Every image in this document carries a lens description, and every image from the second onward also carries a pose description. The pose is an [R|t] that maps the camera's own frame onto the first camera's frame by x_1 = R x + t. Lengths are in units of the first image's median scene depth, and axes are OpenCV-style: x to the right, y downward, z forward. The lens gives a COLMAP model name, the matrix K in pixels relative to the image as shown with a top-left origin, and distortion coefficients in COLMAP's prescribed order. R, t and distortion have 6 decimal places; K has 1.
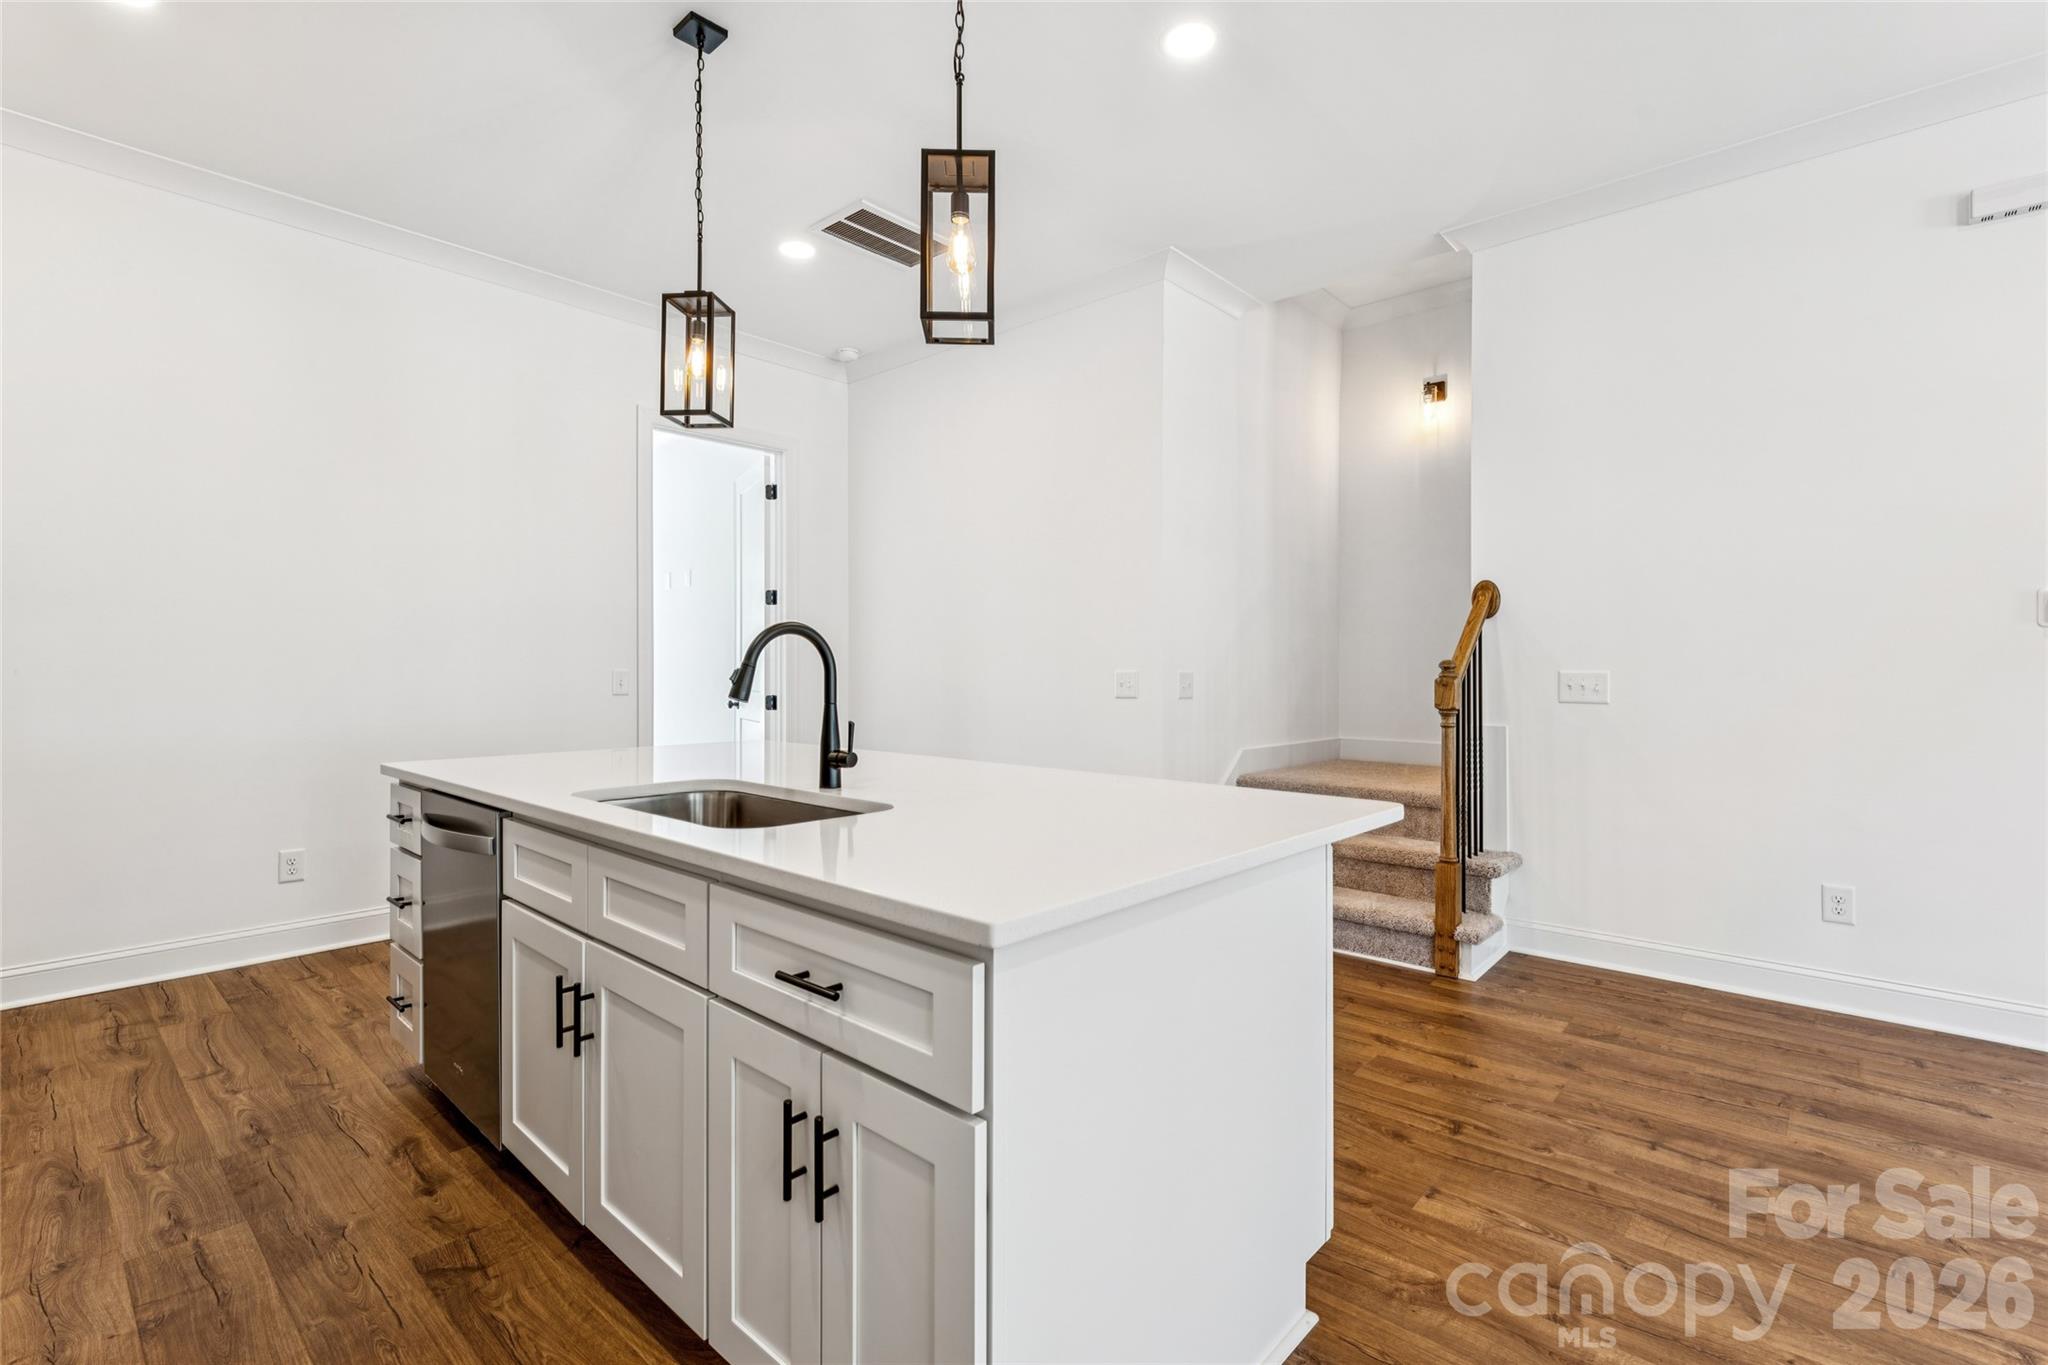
lens RADIAL K [[928.5, 0, 1024.4], [0, 928.5, 674.0], [0, 0, 1]] dist [0.001611, 0.000304]
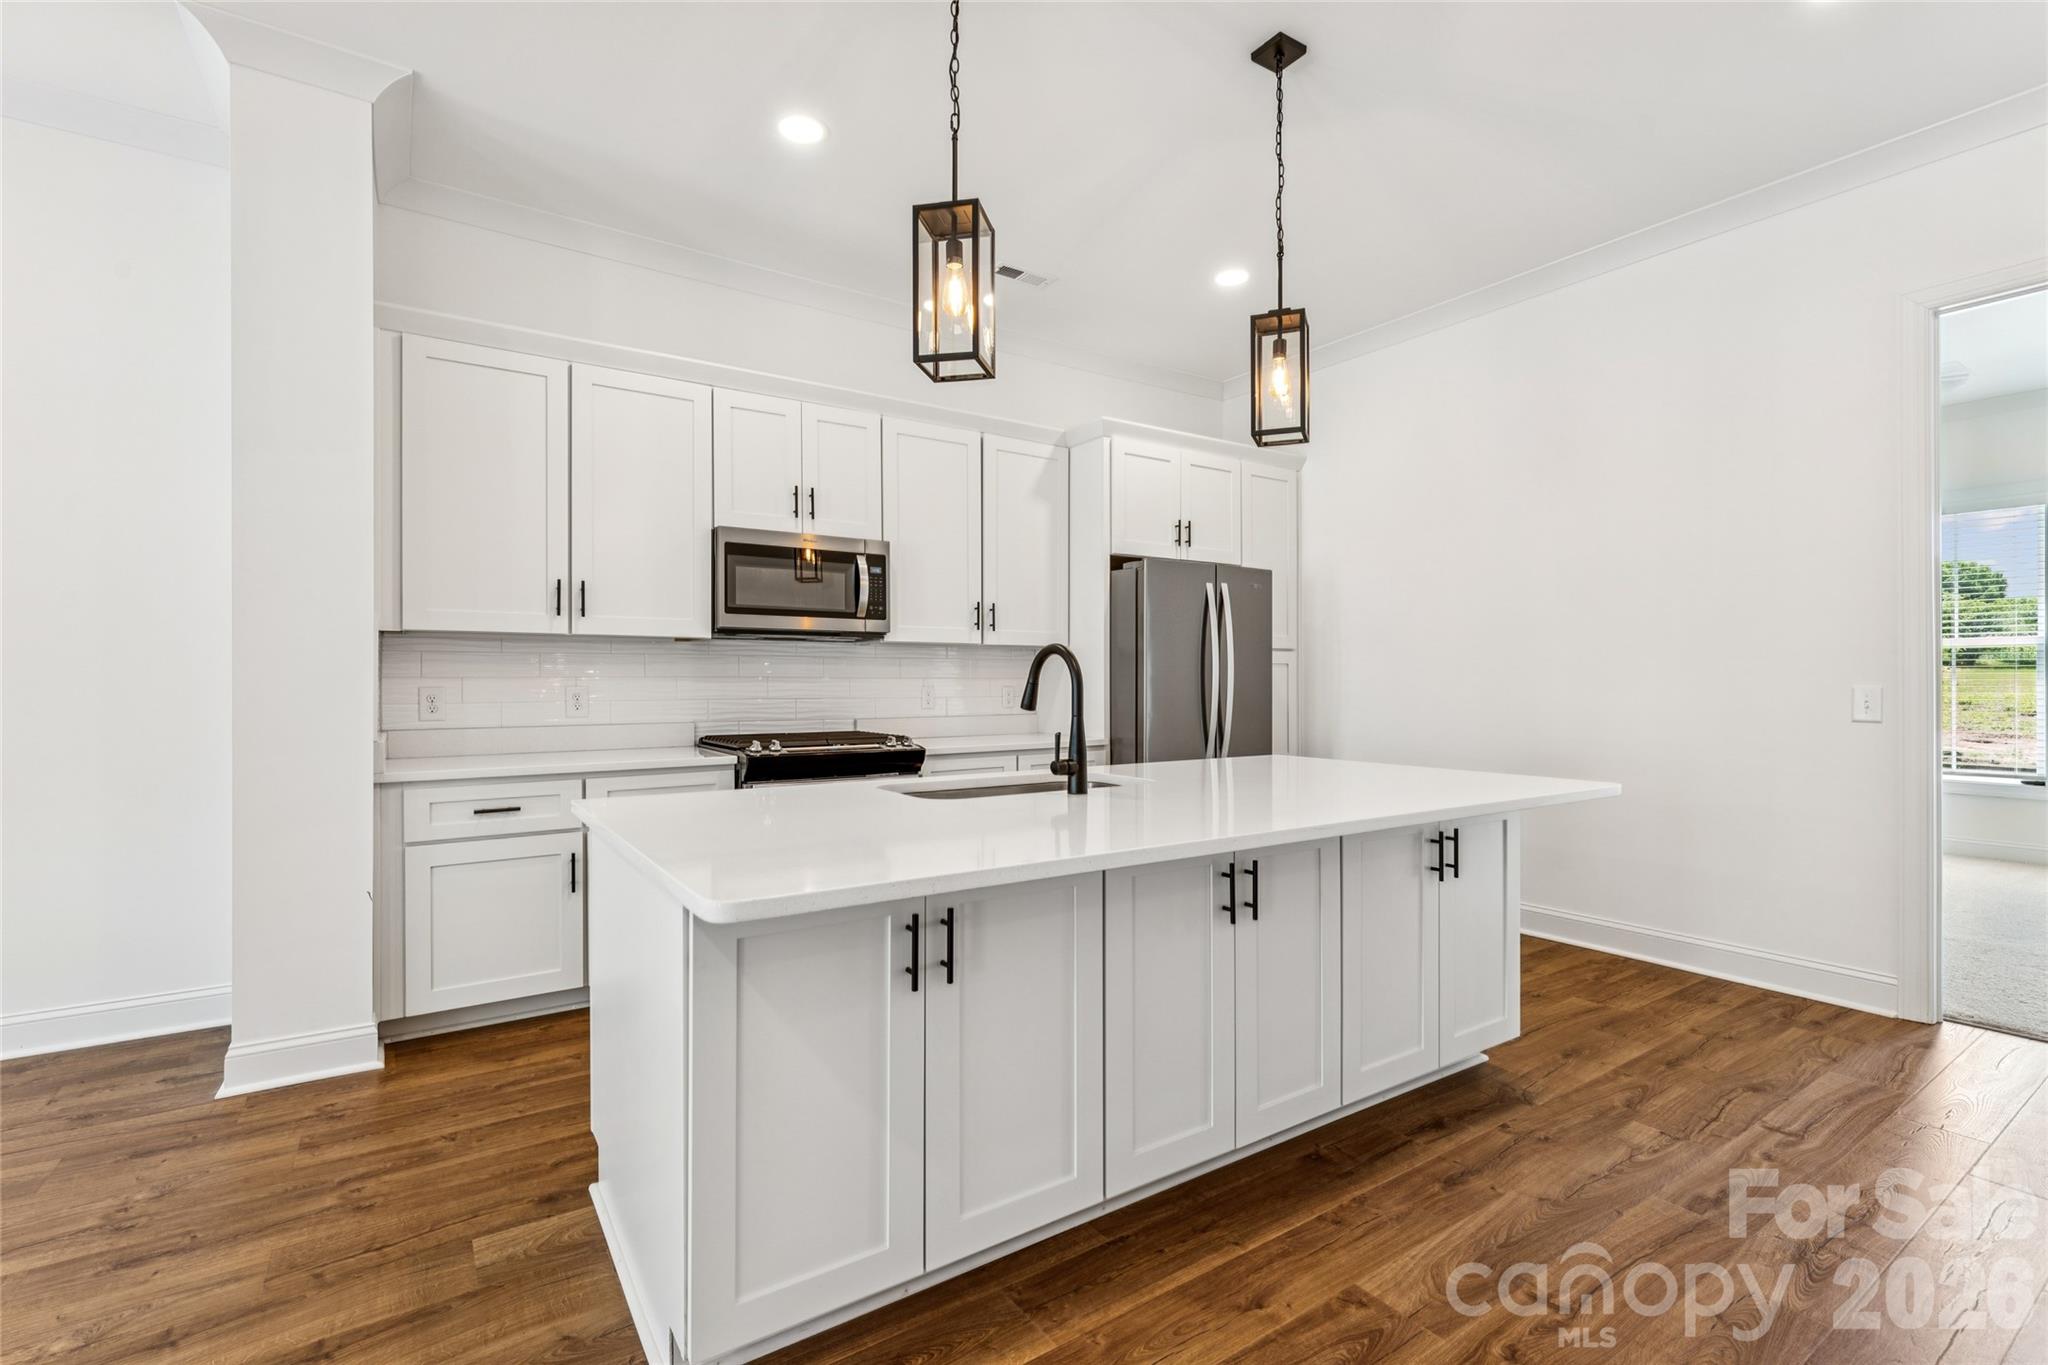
lens RADIAL K [[918.2, 0, 1027.7], [0, 918.2, 679.2], [0, 0, 1]] dist [0.000180, 0.000111]
pose [[-0.237820, -0.005747, -0.971292, 0.613402], [-0.004713, 0.999978, -0.004763, -0.003693], [0.971298, 0.003445, -0.237841, 0.864668]]
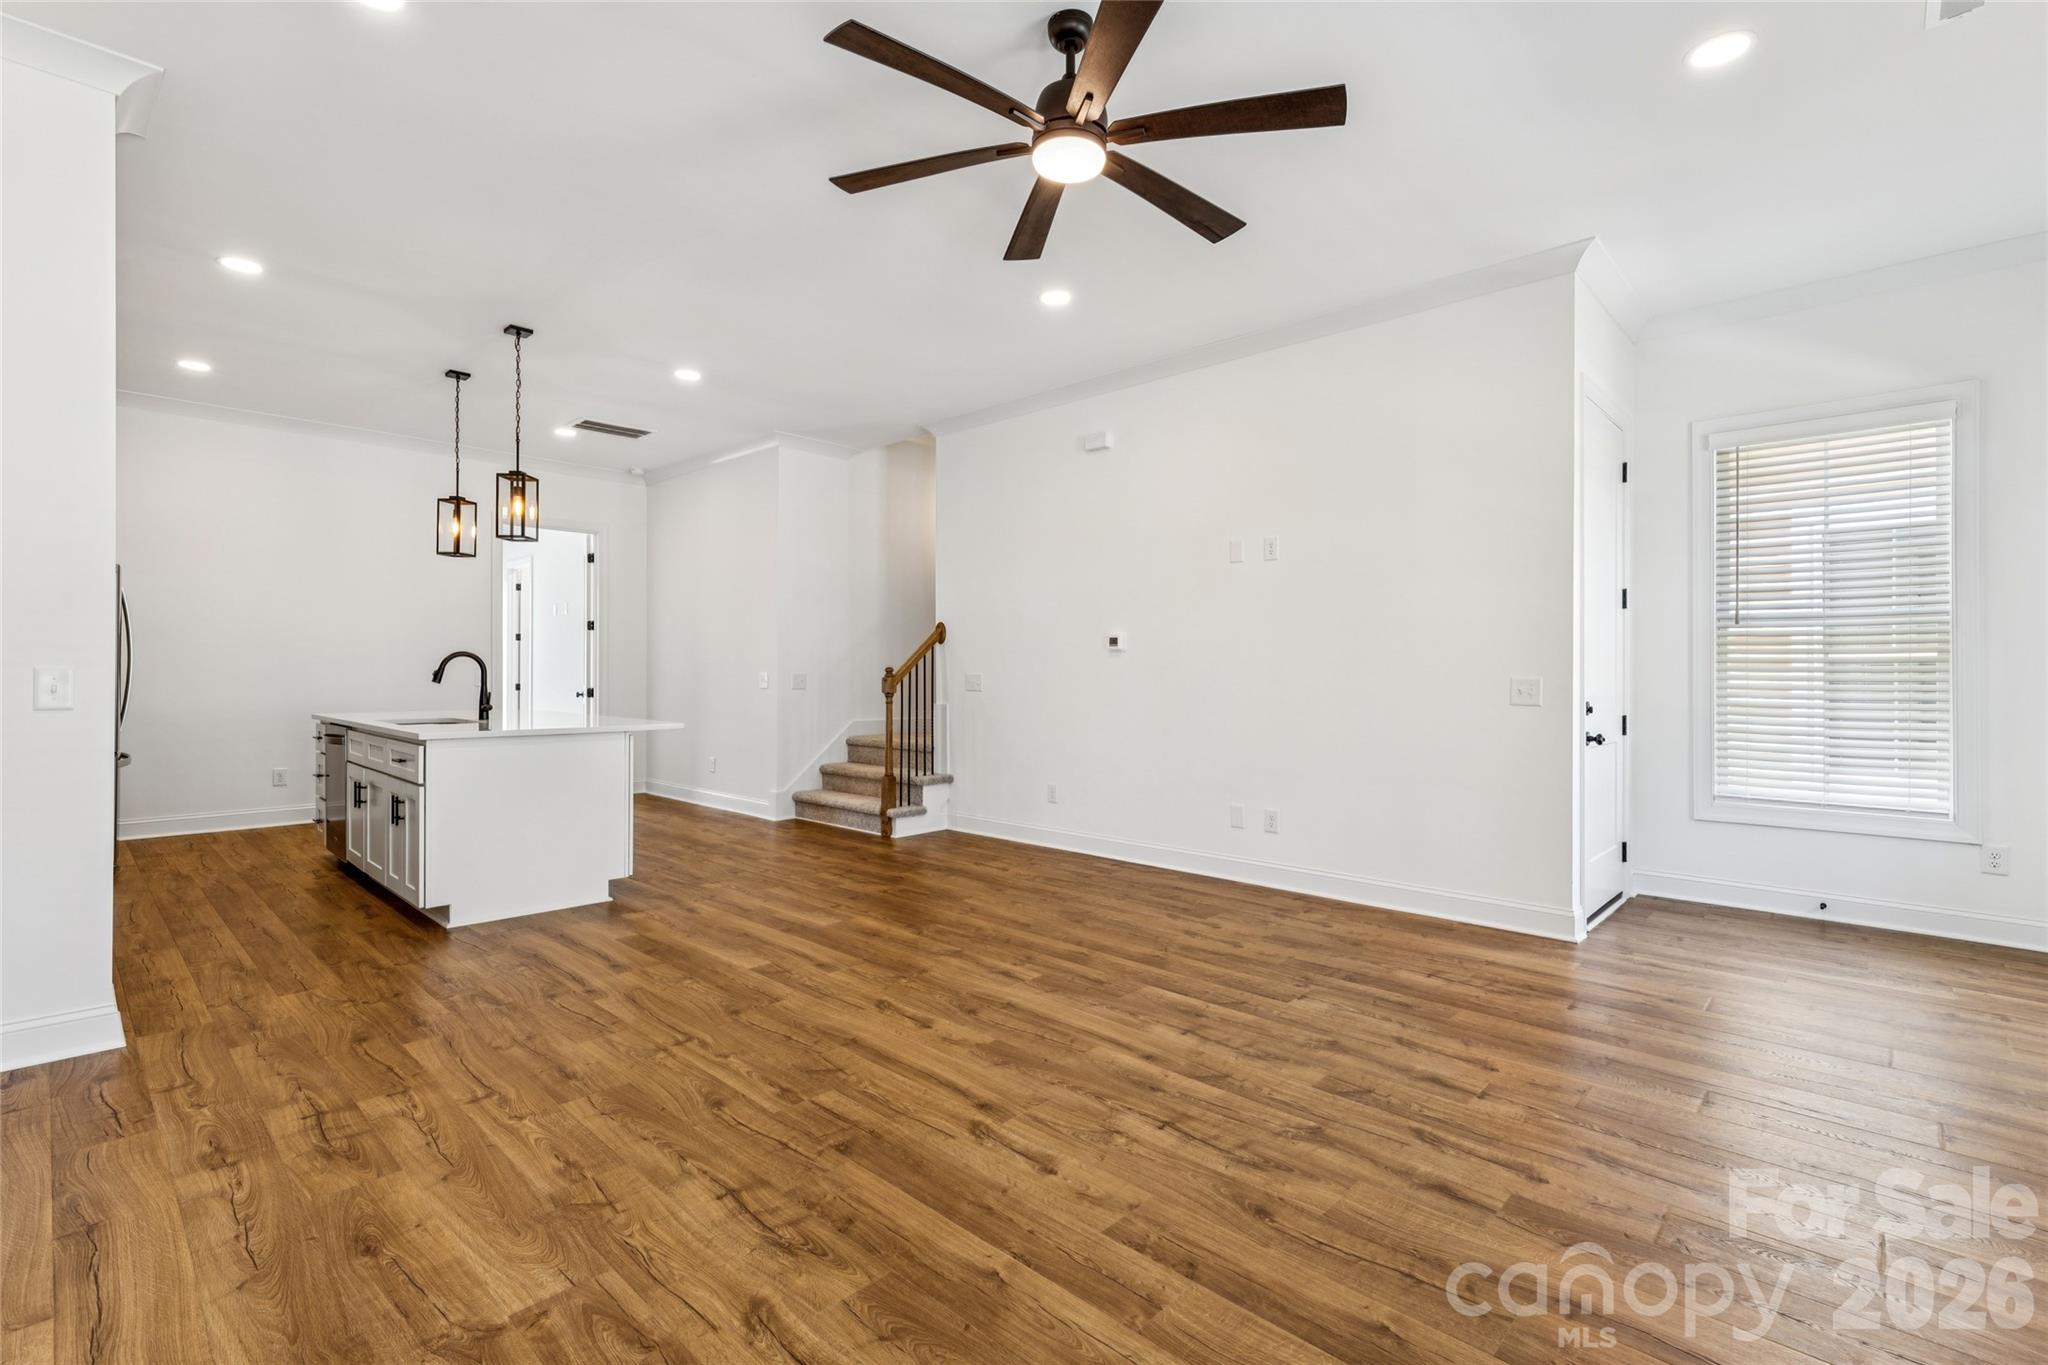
lens RADIAL K [[925.1, 0, 1020.0], [0, 925.1, 676.5], [0, 0, 1]] dist [0.002639, -0.000312]
pose [[0.999661, 0.002507, -0.025931, 0.897793], [-0.002542, 0.999996, -0.001309, 0.007240], [0.025928, 0.001374, 0.999663, -0.988814]]
